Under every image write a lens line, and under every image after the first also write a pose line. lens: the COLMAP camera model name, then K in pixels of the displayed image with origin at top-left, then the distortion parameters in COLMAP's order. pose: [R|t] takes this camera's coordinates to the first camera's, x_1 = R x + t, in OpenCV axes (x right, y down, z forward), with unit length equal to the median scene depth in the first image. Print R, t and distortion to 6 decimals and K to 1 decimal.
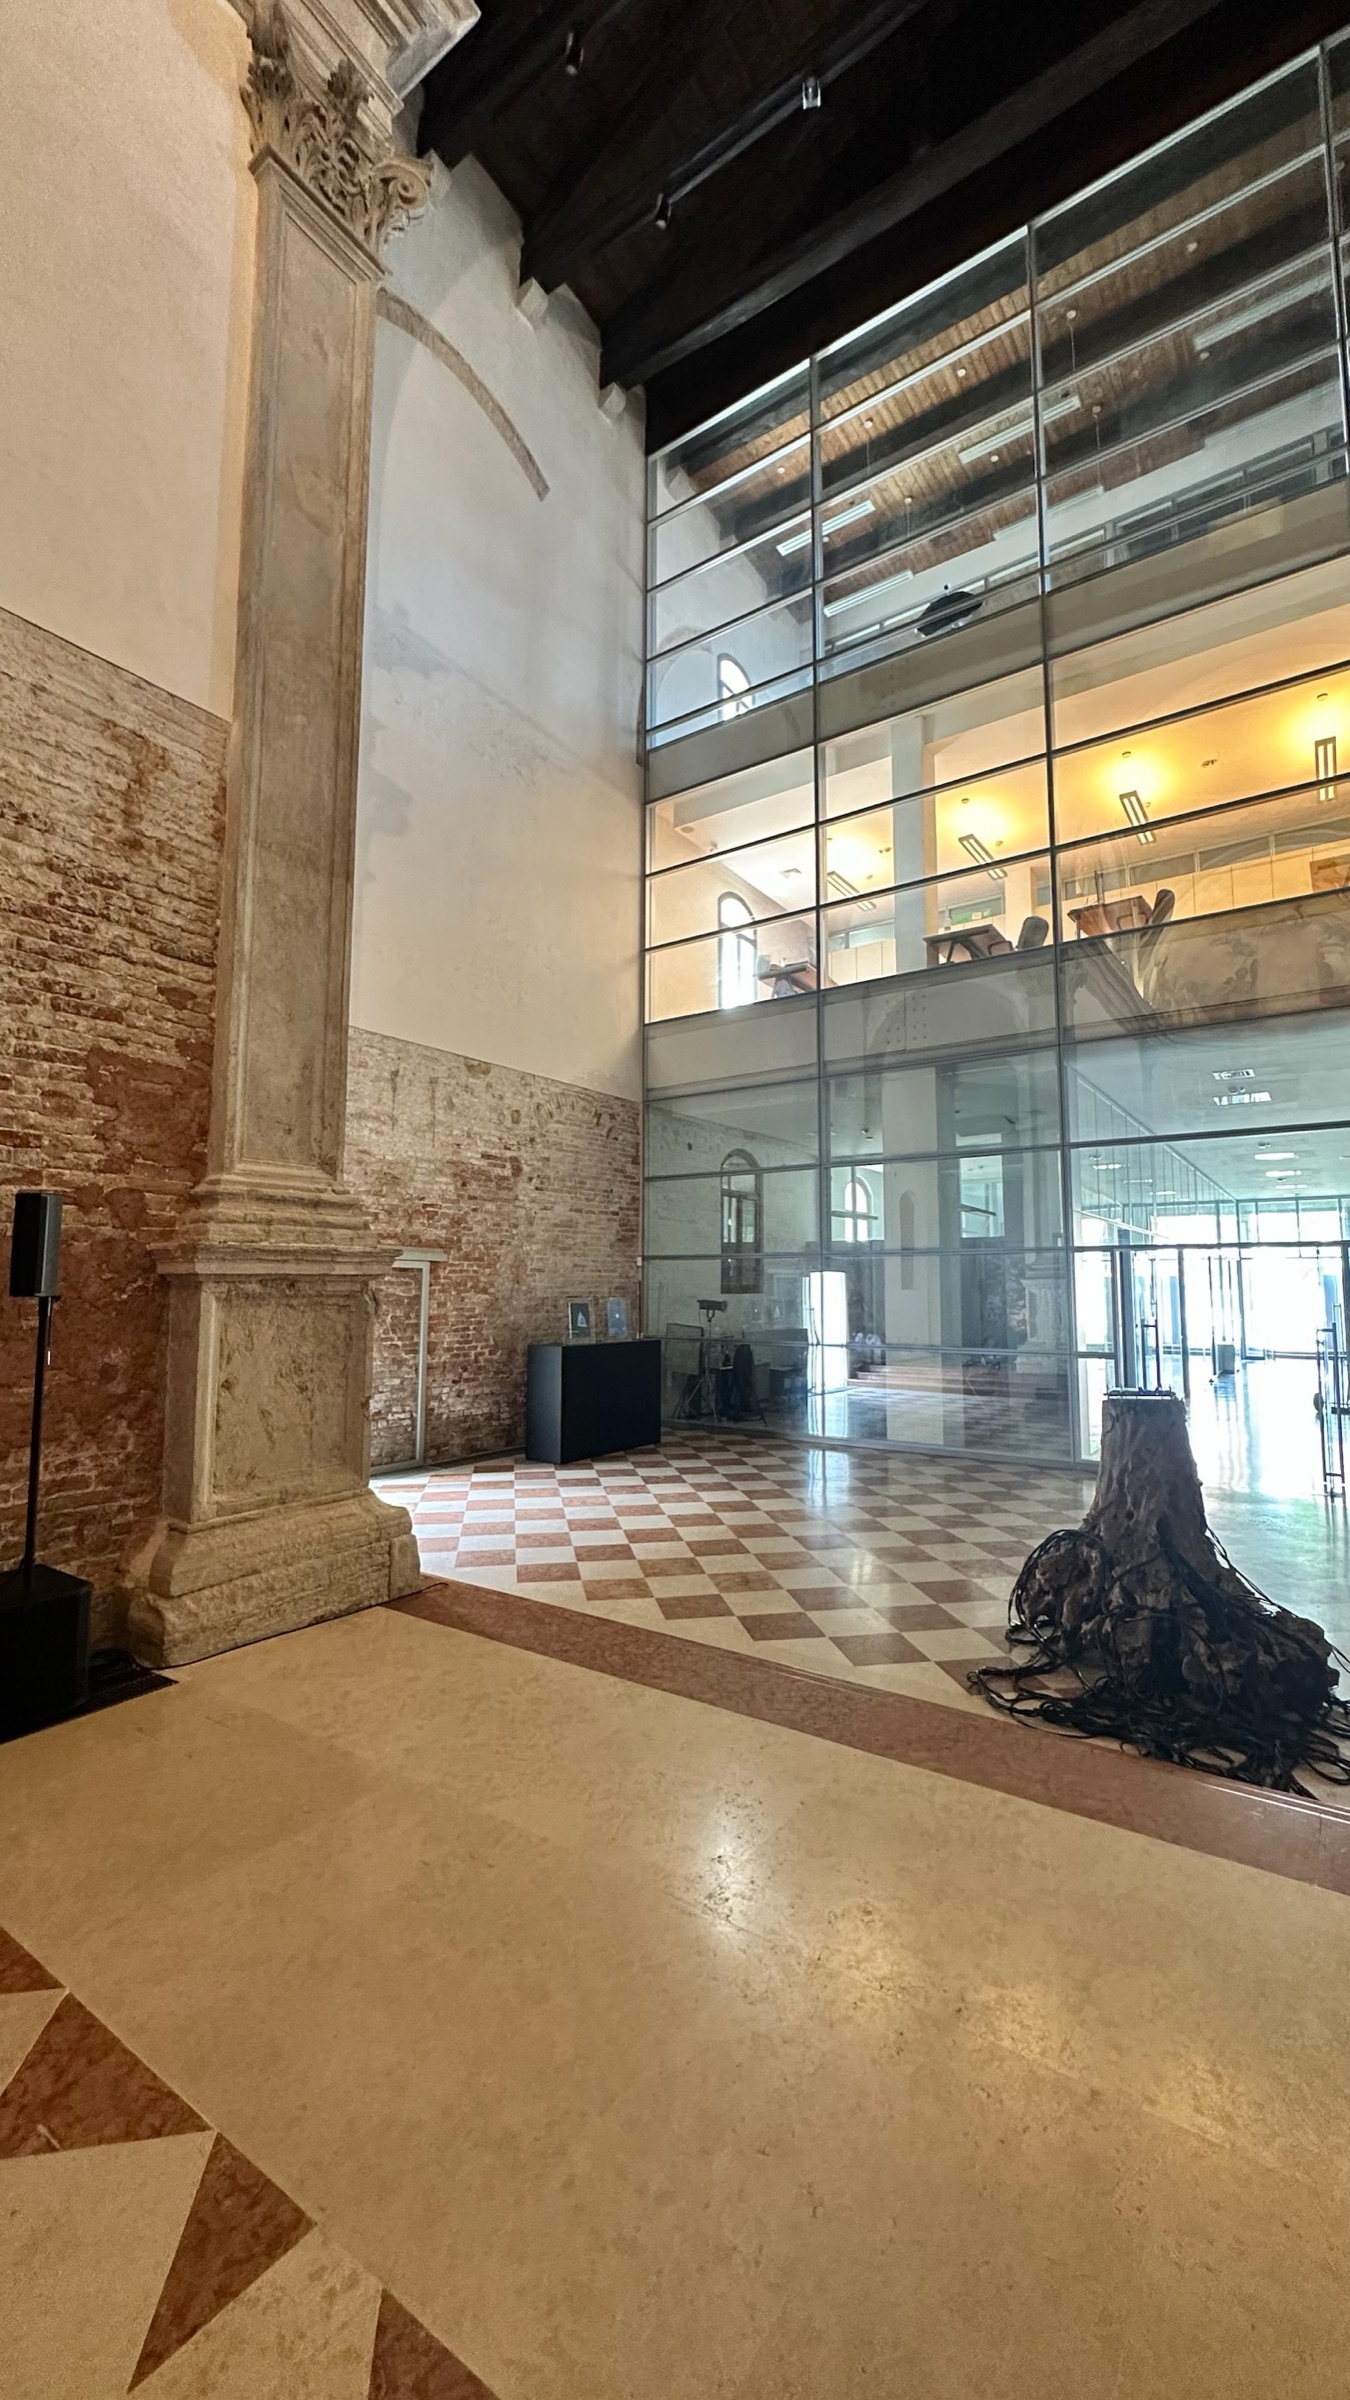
lens RADIAL K [[961.9, 0, 681.9], [0, 961.9, 1192.7], [0, 0, 1]] dist [-0.002040, -0.000094]
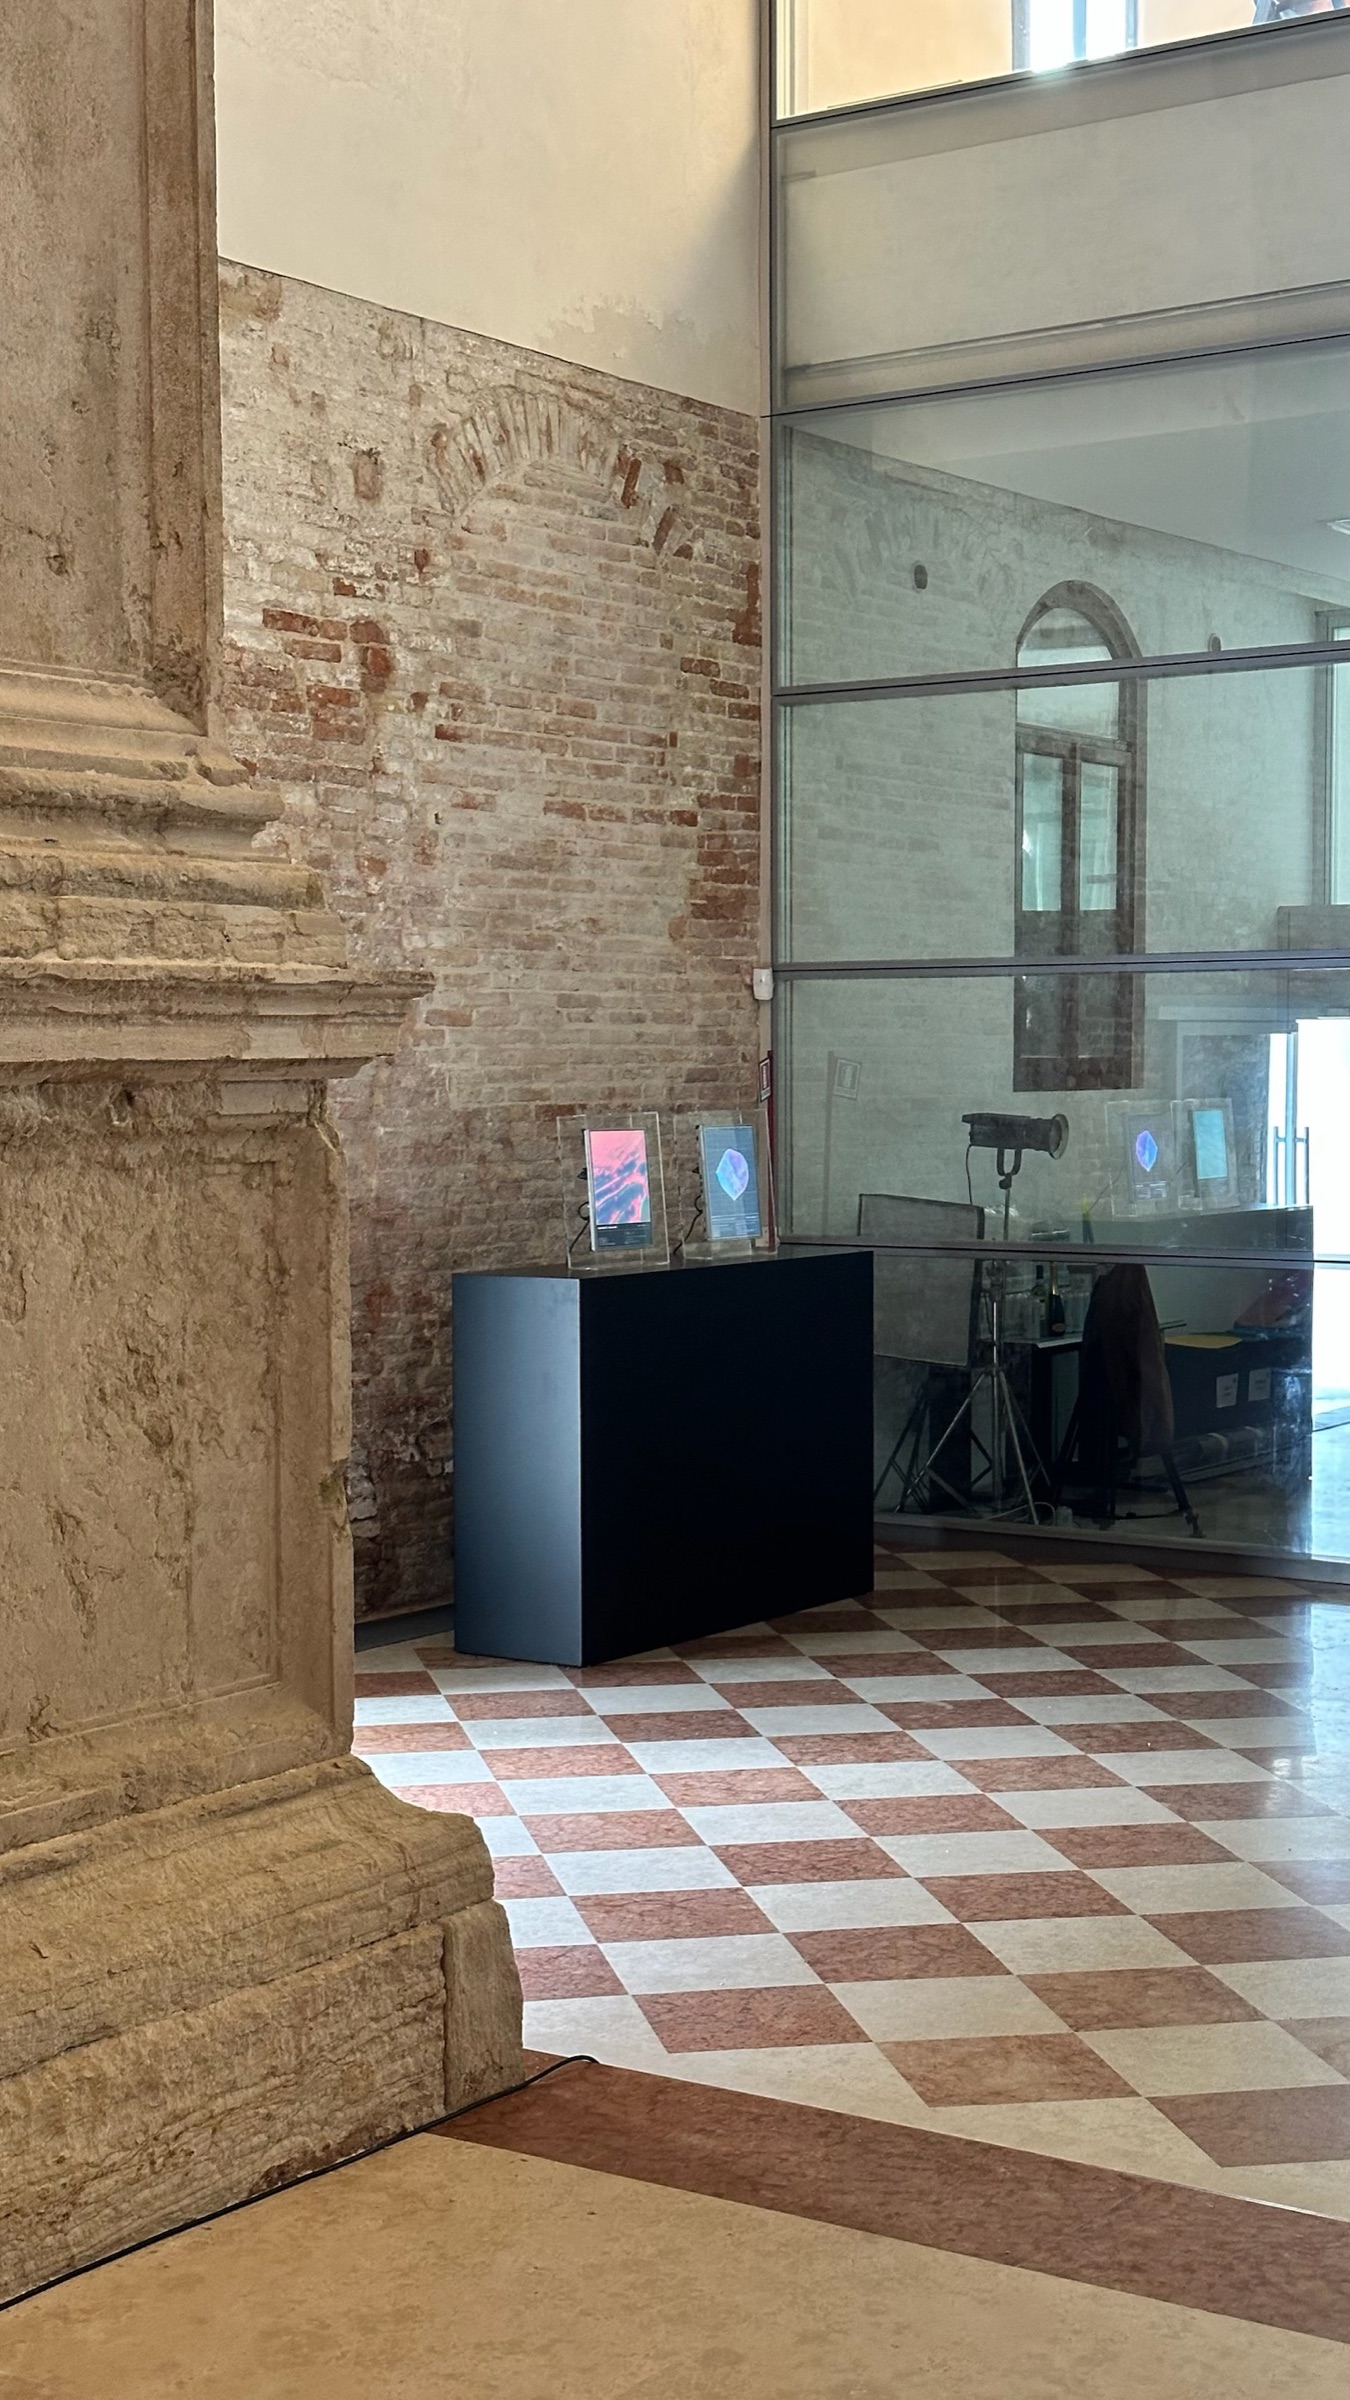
lens RADIAL K [[3350.7, 0, 683.2], [0, 3350.7, 1197.1], [0, 0, 1]] dist [0.145897, 0.000000]
pose [[0.999815, -0.005490, 0.018434, -0.103128], [0.002870, 0.990252, 0.139256, -0.007048], [-0.019018, -0.139178, 0.990085, -0.013954]]
